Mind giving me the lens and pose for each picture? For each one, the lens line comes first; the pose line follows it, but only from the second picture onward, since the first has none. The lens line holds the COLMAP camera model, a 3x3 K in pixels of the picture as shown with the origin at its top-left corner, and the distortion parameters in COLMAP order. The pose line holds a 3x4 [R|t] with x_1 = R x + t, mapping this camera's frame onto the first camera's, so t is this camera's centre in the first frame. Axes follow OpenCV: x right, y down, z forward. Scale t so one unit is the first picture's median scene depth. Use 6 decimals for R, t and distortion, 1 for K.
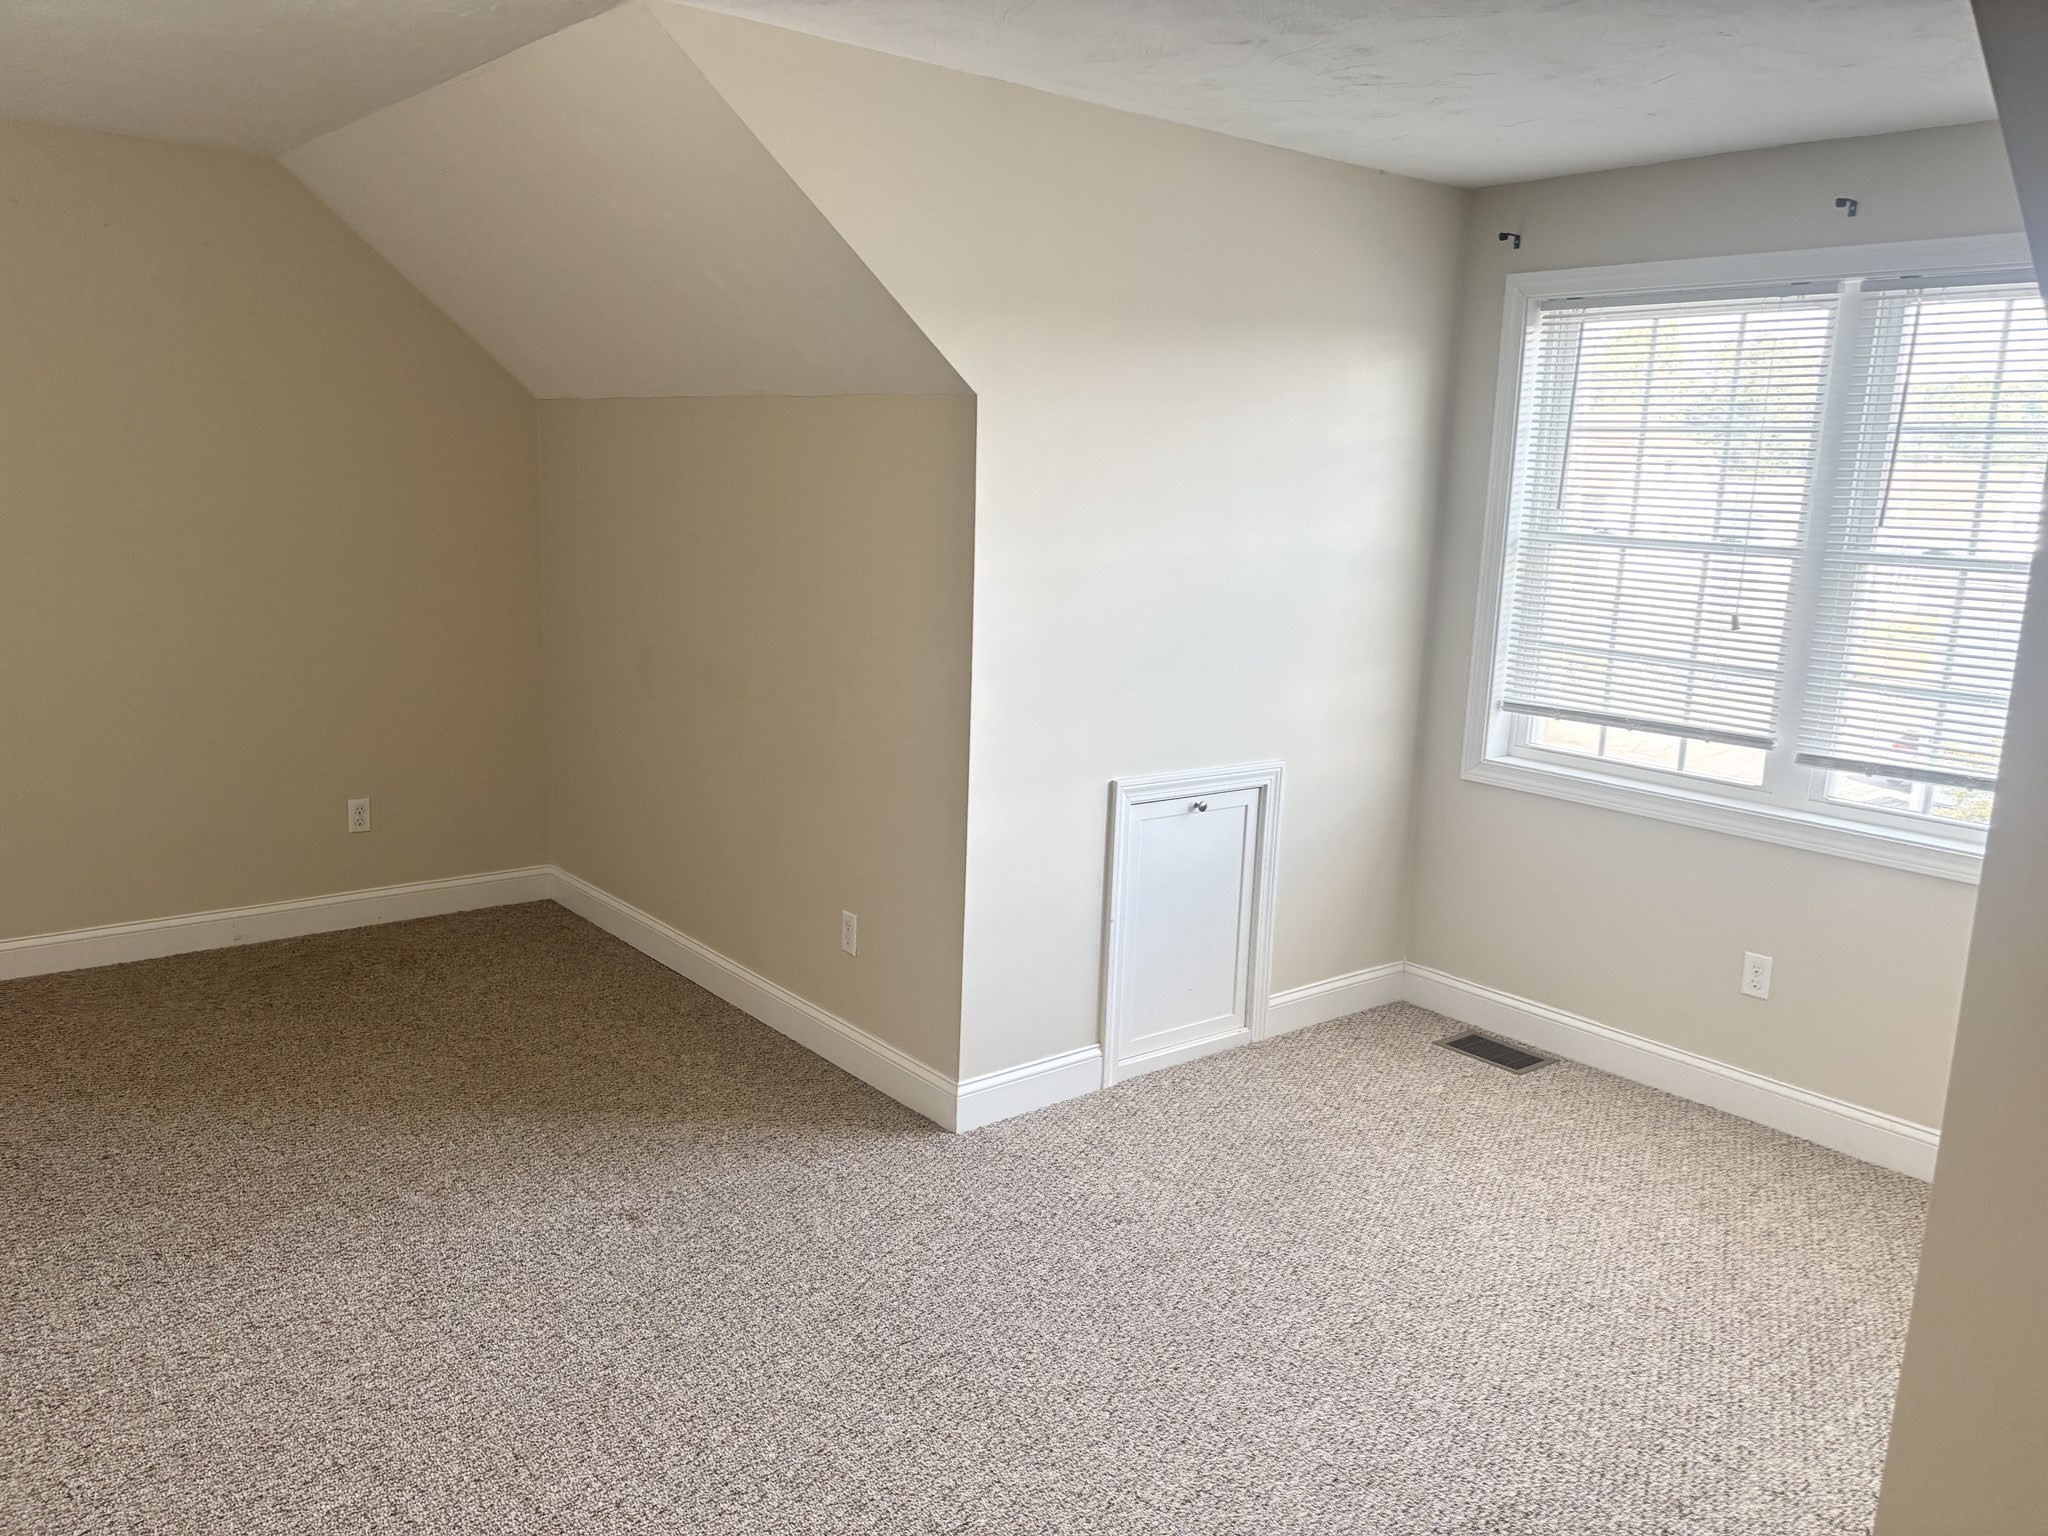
lens RADIAL K [[1544.8, 0, 1025.1], [0, 1544.8, 780.4], [0, 0, 1]] dist [0.055533, -0.066101]
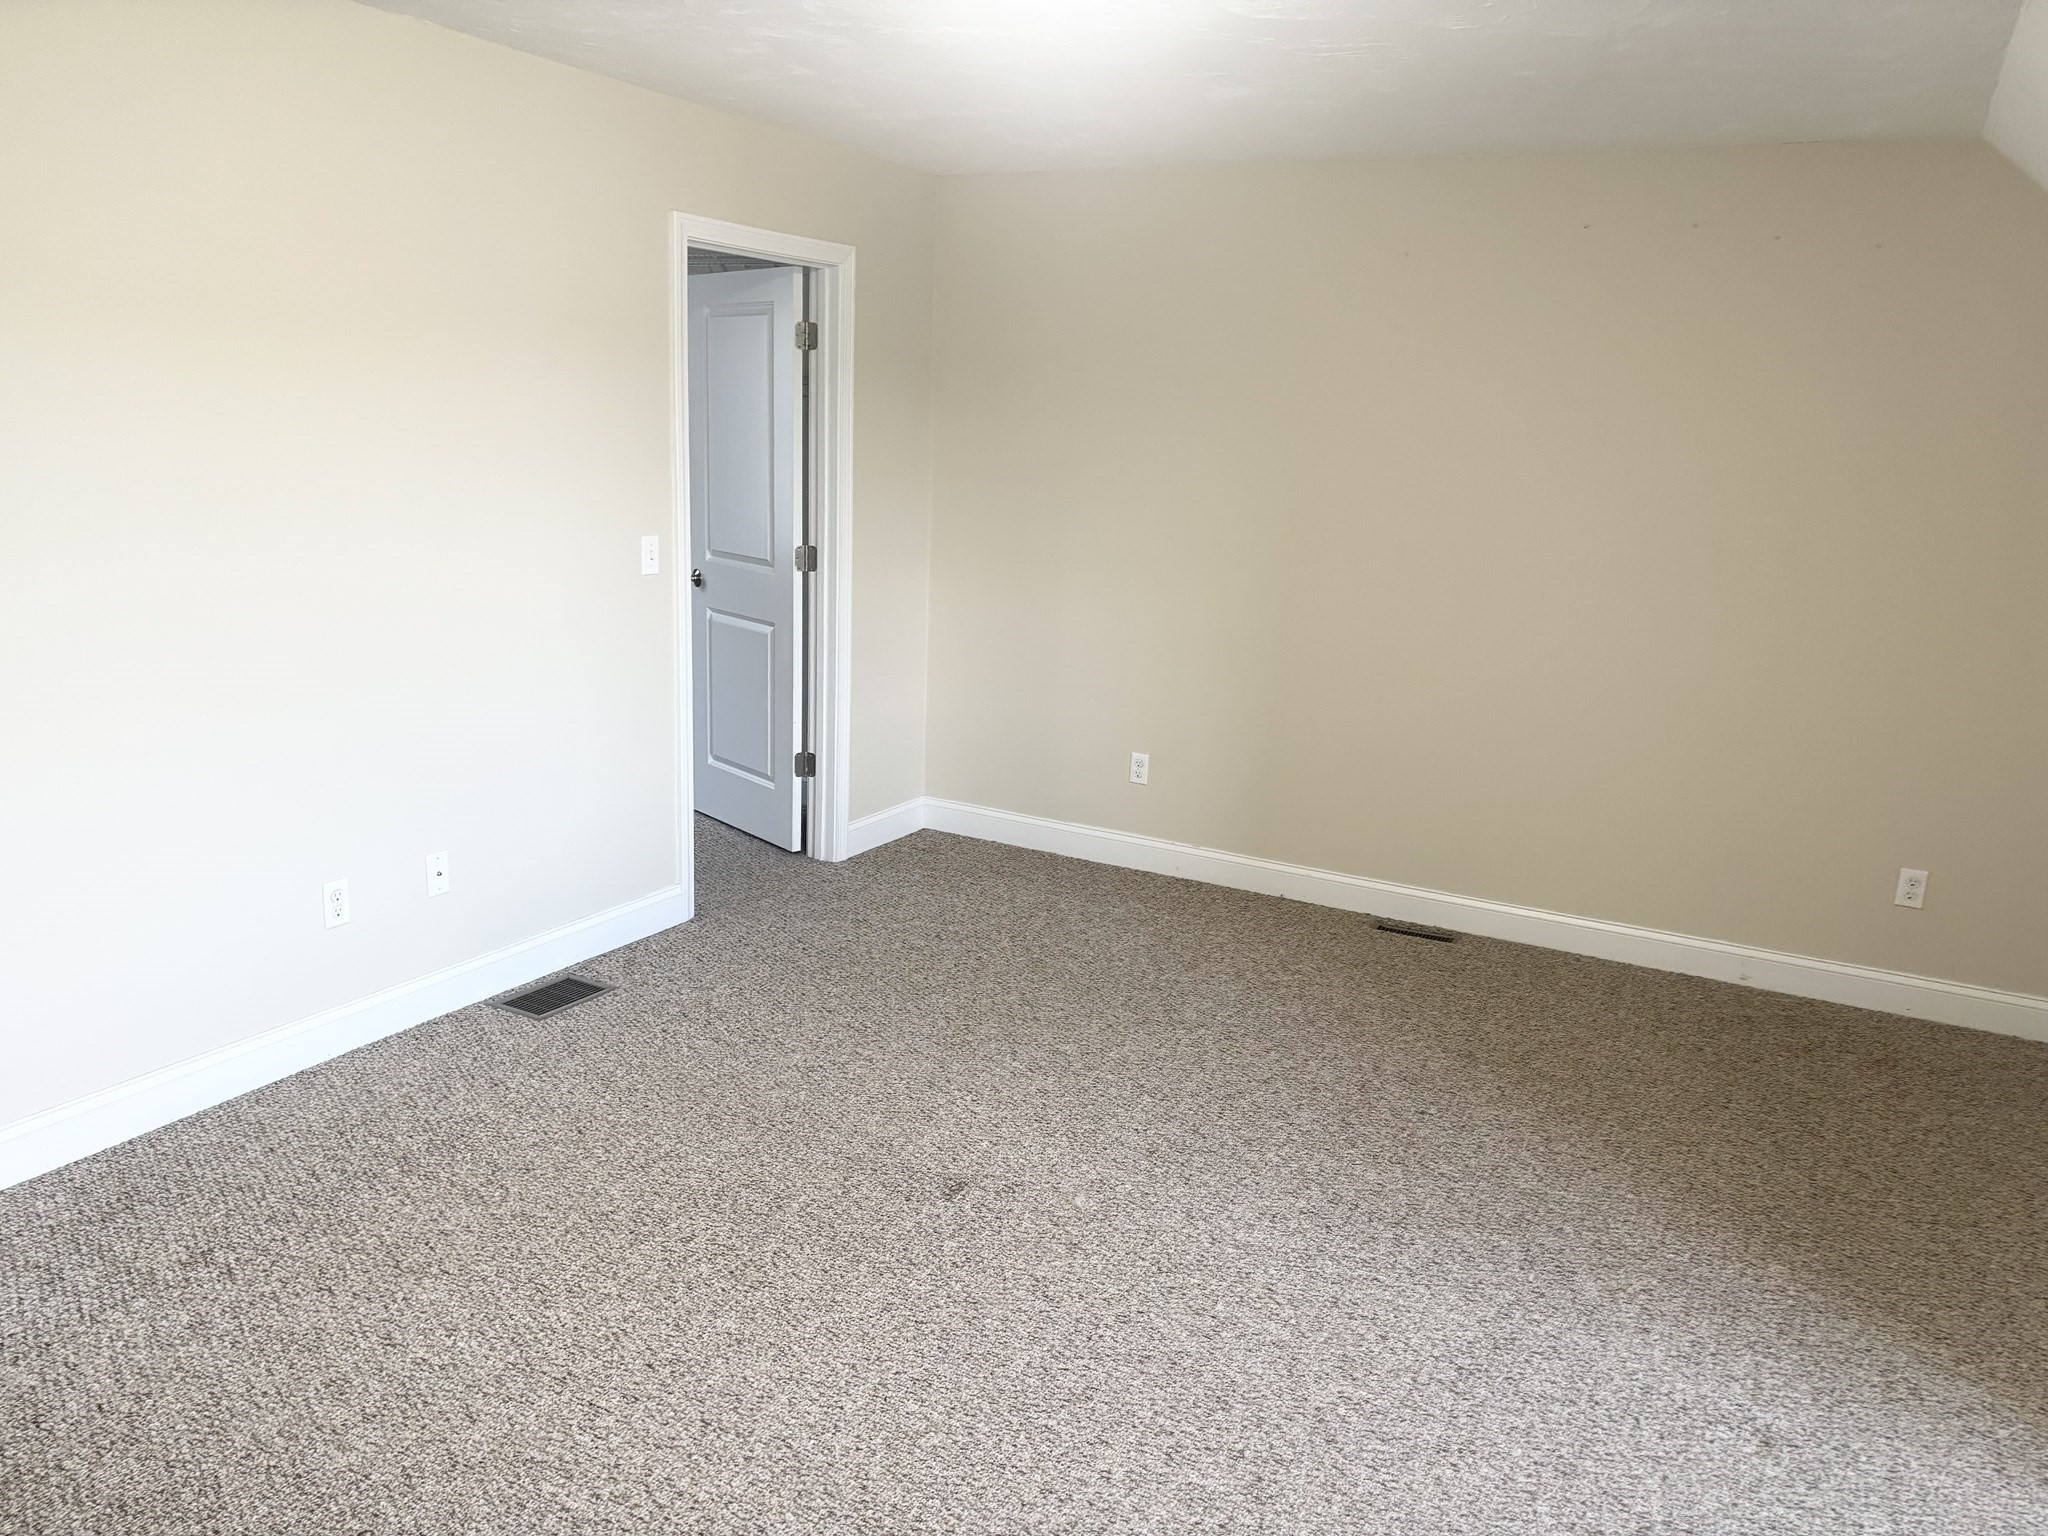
lens RADIAL K [[1544.8, 0, 1025.1], [0, 1544.8, 780.4], [0, 0, 1]] dist [0.055533, -0.066101]
pose [[0.388834, 0.193503, -0.900758, 0.174921], [-0.212468, 0.970175, 0.116699, -0.037050], [0.896474, 0.146006, 0.418350, 0.213028]]
